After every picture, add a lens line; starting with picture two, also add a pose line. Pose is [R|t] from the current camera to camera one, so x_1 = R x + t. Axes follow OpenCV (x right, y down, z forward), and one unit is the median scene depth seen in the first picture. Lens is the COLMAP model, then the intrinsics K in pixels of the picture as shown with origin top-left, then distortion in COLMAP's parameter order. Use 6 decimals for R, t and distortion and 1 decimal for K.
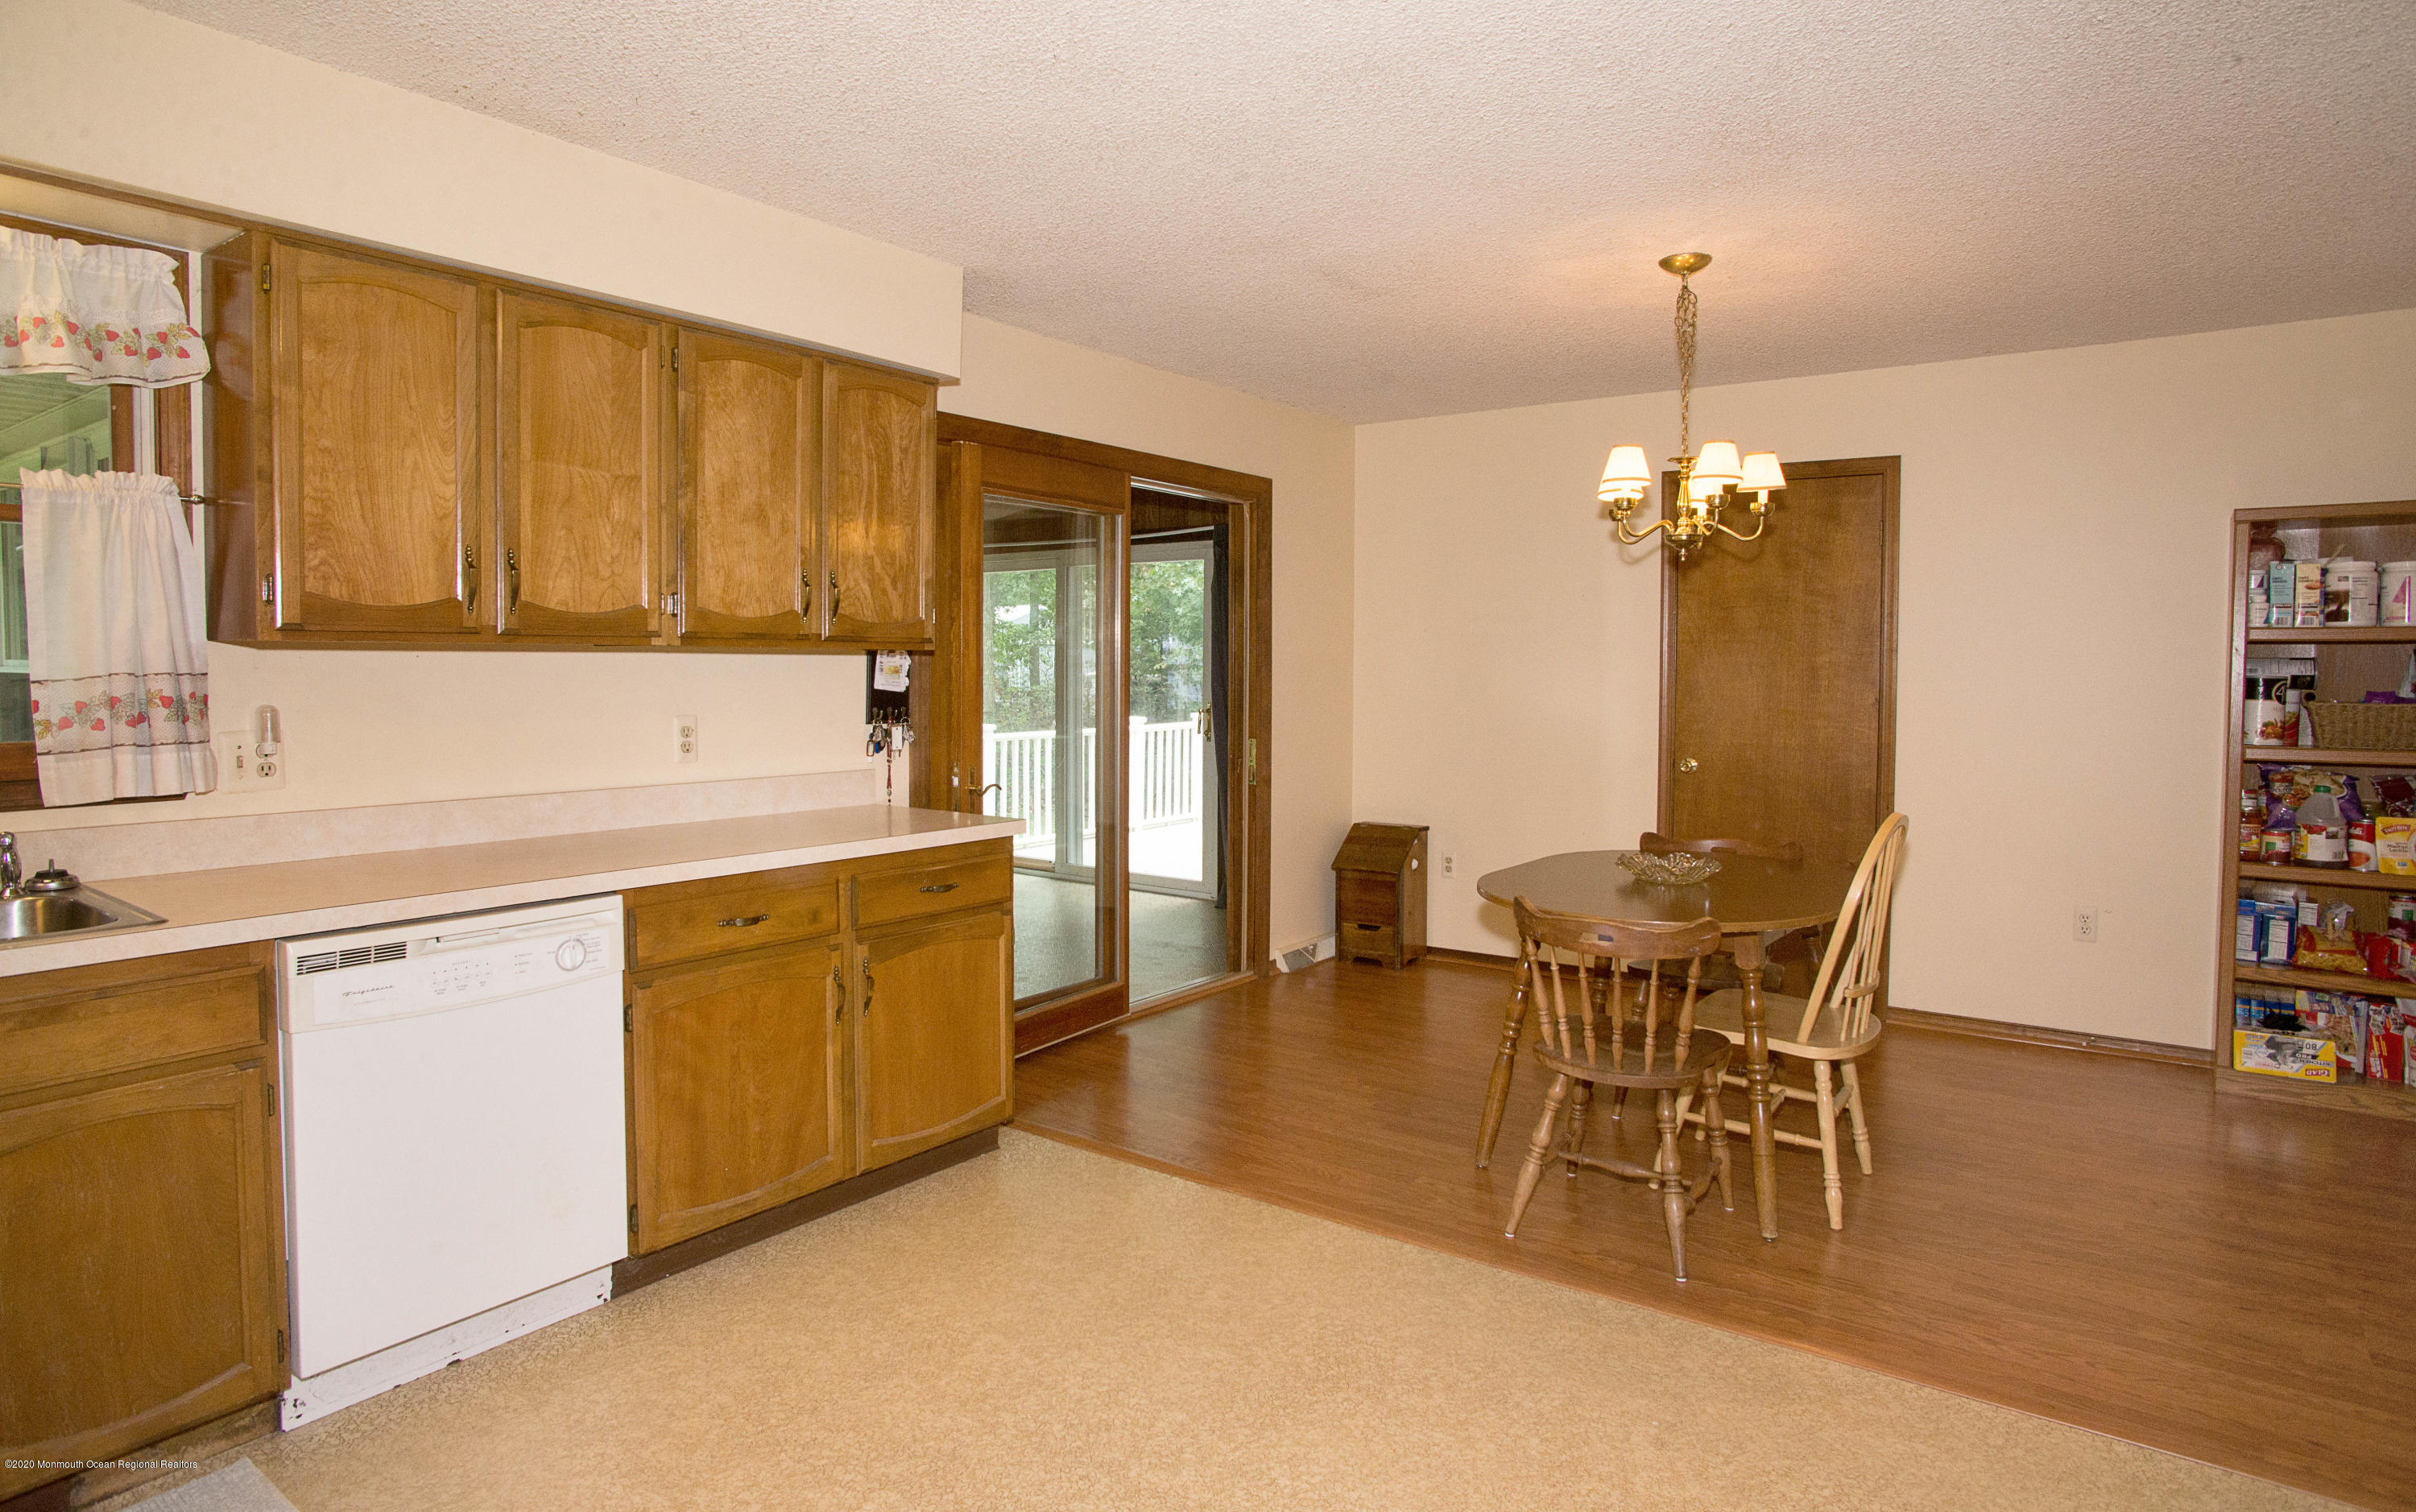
lens RADIAL K [[1376.1, 0, 1208.0], [0, 1376.1, 756.0], [0, 0, 1]] dist [-0.001087, -0.000101]
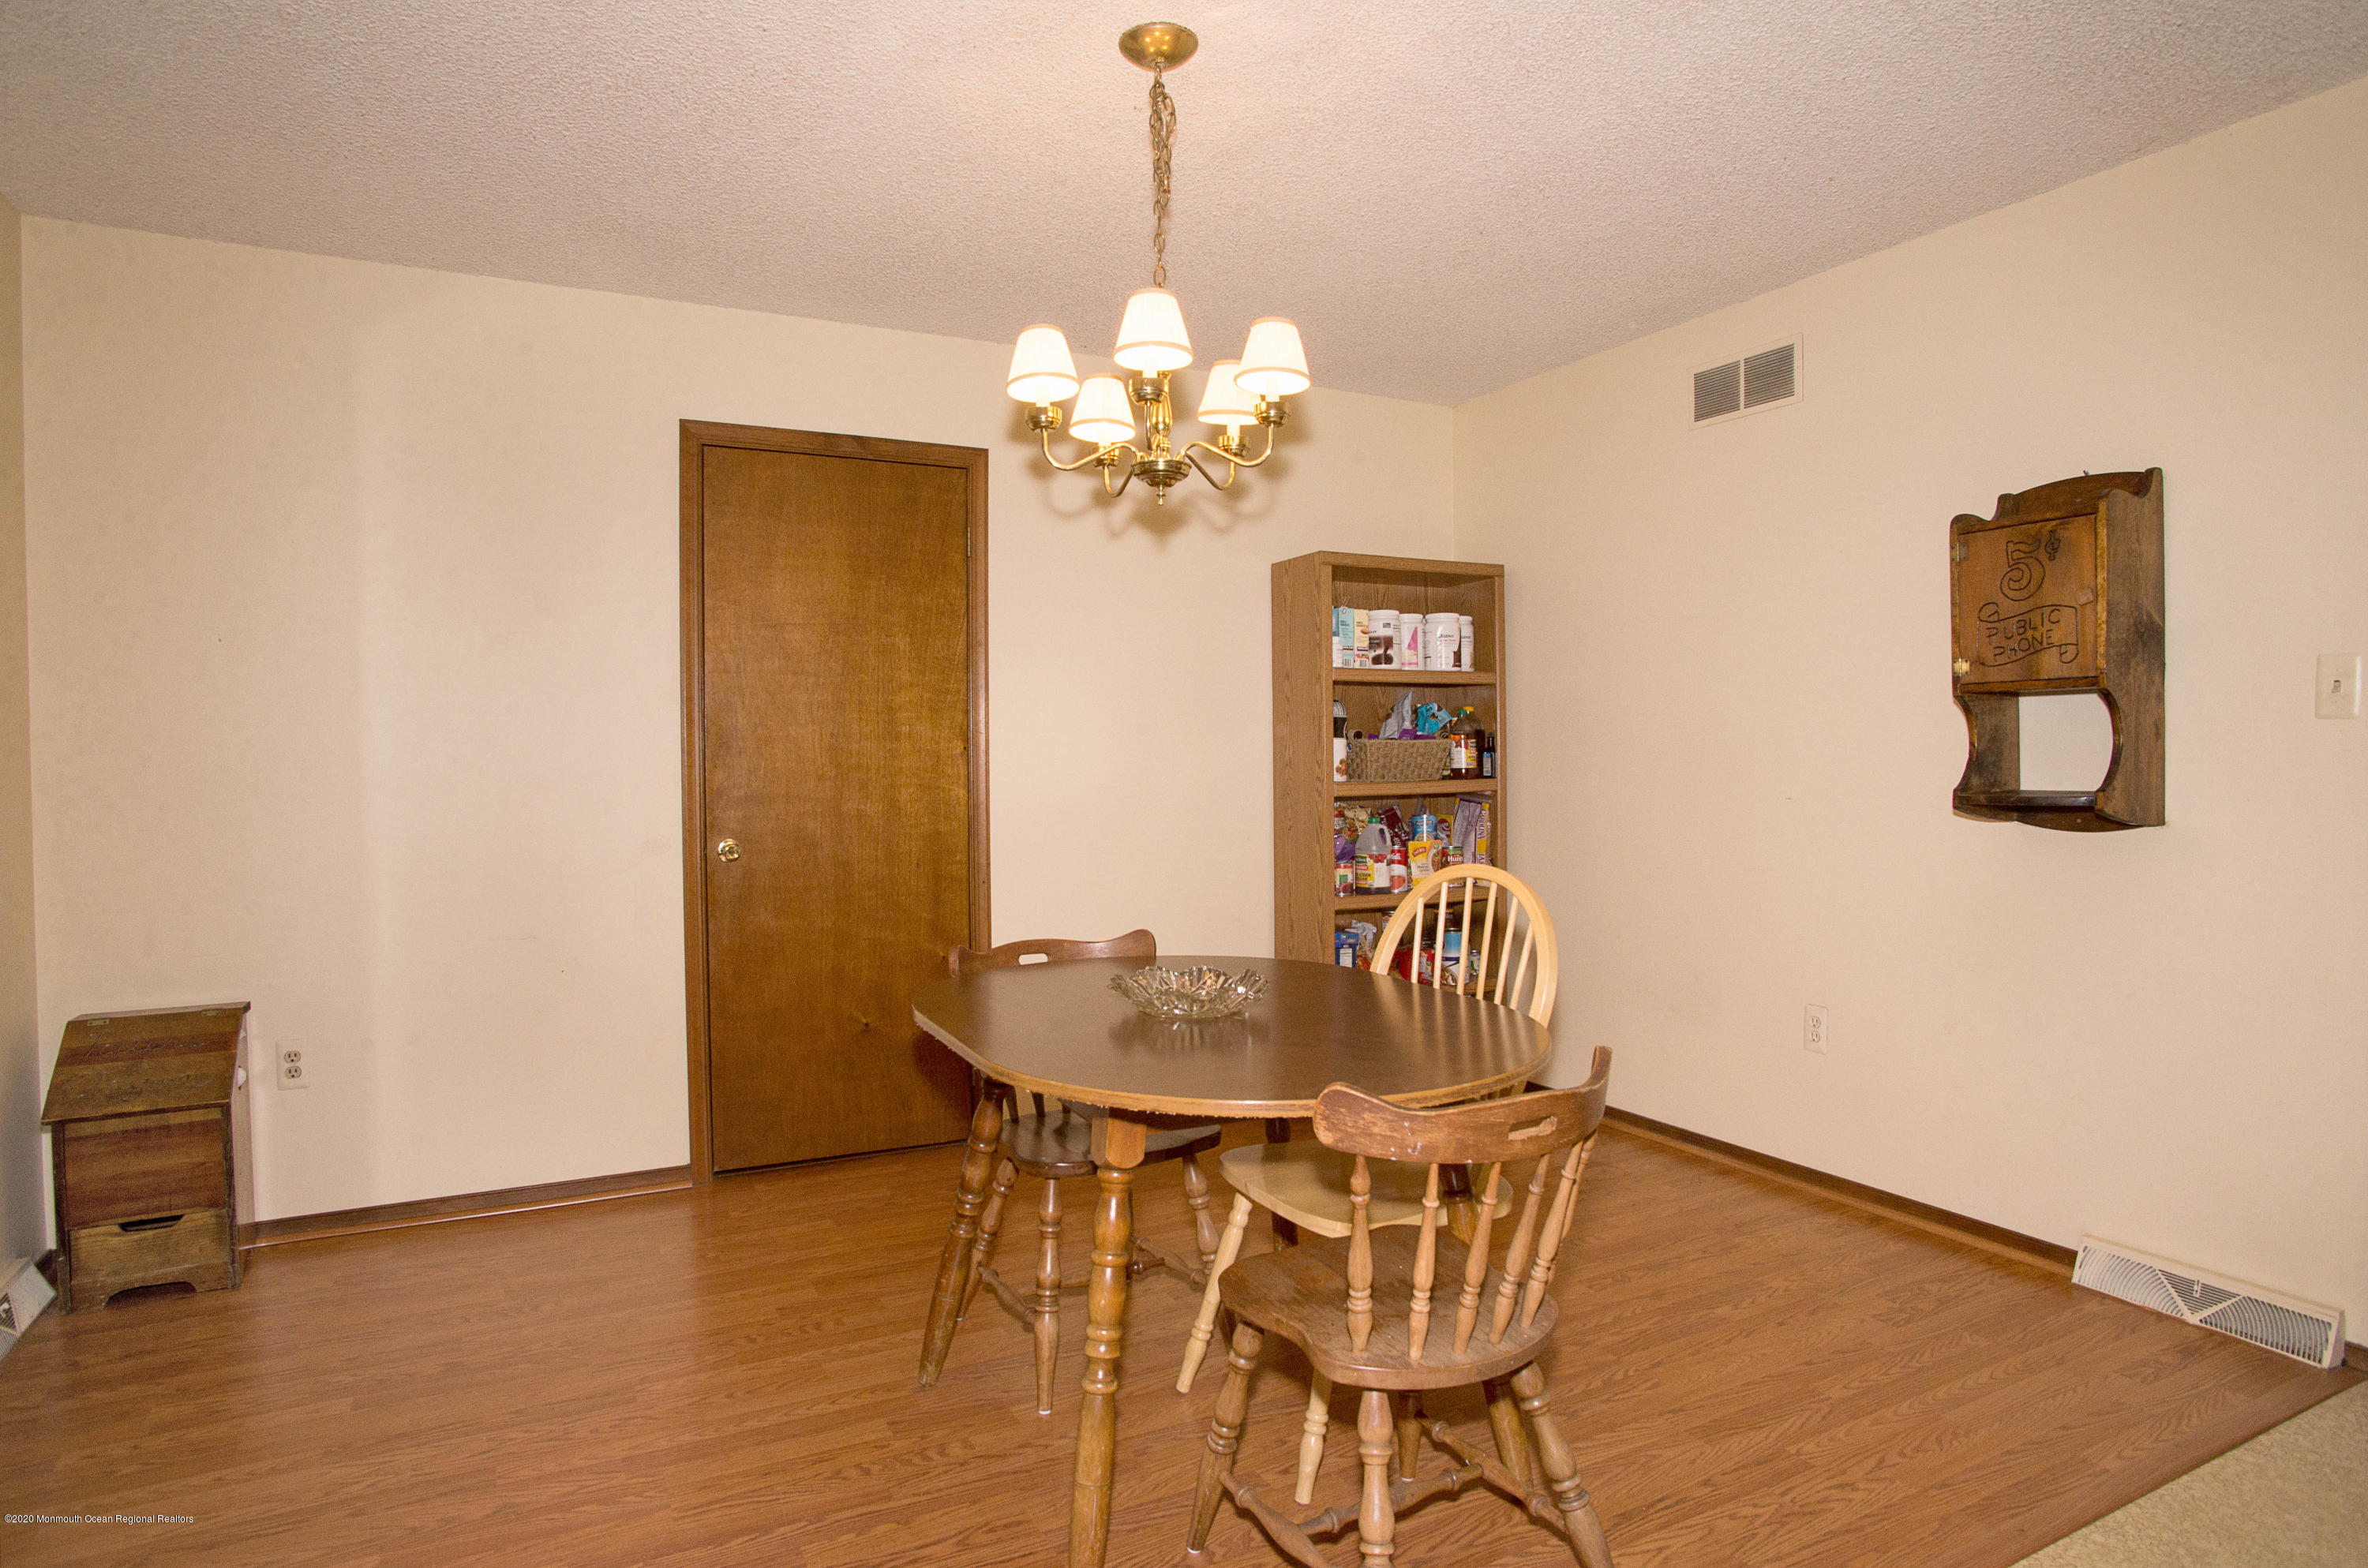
lens RADIAL K [[1323.1, 0, 1184.0], [0, 1323.1, 784.0], [0, 0, 1]] dist [-0.108036, 0.063080]
pose [[0.450130, -0.022455, 0.892681, -0.179150], [0.071495, 0.997381, -0.010963, -0.003715], [-0.890096, 0.068757, 0.450557, 0.675975]]
